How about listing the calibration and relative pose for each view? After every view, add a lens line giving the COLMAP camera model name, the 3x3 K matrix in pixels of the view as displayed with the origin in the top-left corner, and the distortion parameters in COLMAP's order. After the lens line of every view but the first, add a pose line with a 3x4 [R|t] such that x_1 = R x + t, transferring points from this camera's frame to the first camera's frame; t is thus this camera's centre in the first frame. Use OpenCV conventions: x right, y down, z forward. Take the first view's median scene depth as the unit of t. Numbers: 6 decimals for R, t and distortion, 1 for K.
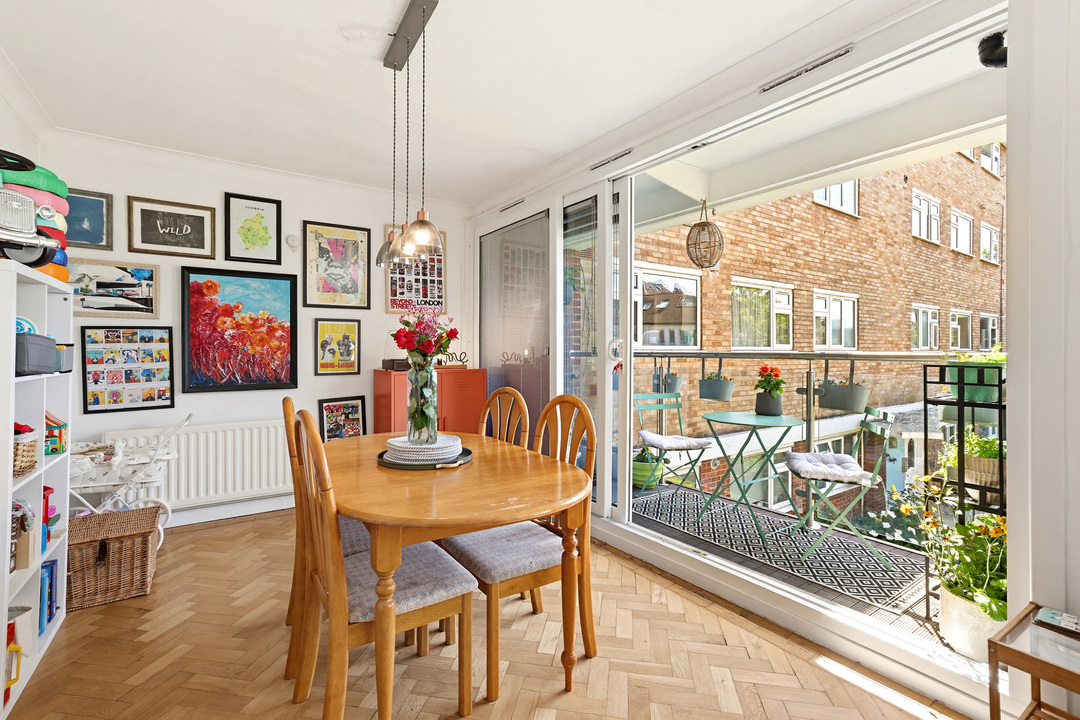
lens RADIAL K [[484.6, 0, 540.0], [0, 484.6, 360.0], [0, 0, 1]] dist [-0.035471, 0.019185]
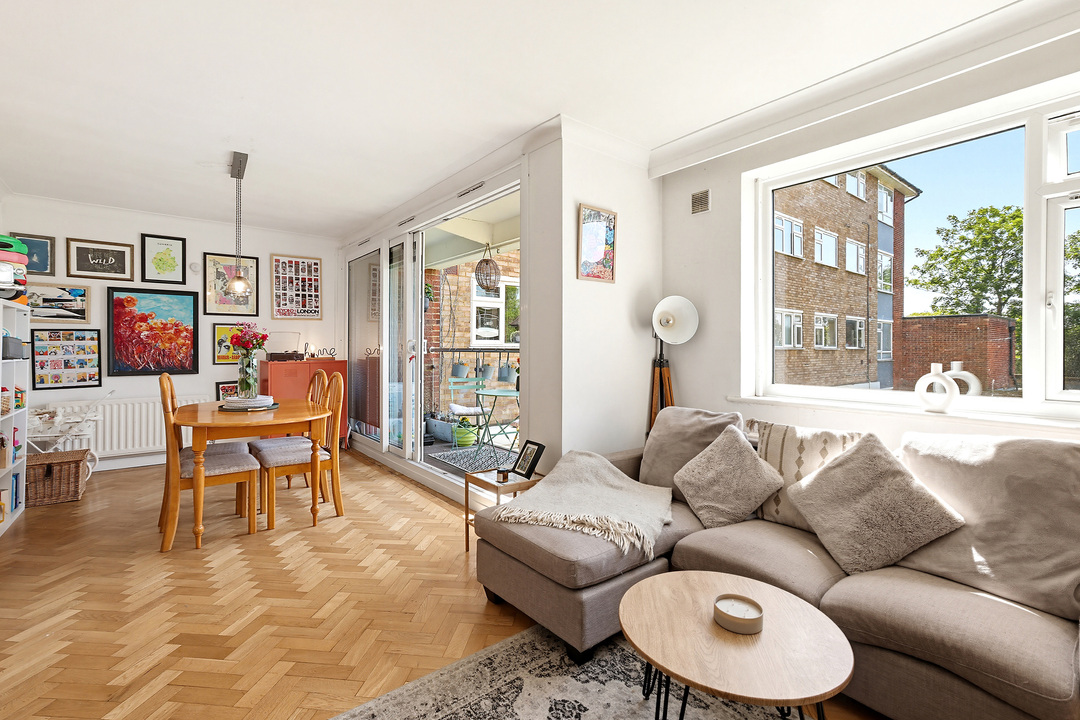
lens RADIAL K [[479.6, 0, 543.0], [0, 479.6, 355.5], [0, 0, 1]] dist [-0.025490, 0.012383]
pose [[0.997012, 0.001434, 0.077227, 0.428756], [-0.001233, 0.999996, -0.002644, 0.009902], [-0.077231, 0.002540, 0.997010, -0.498598]]
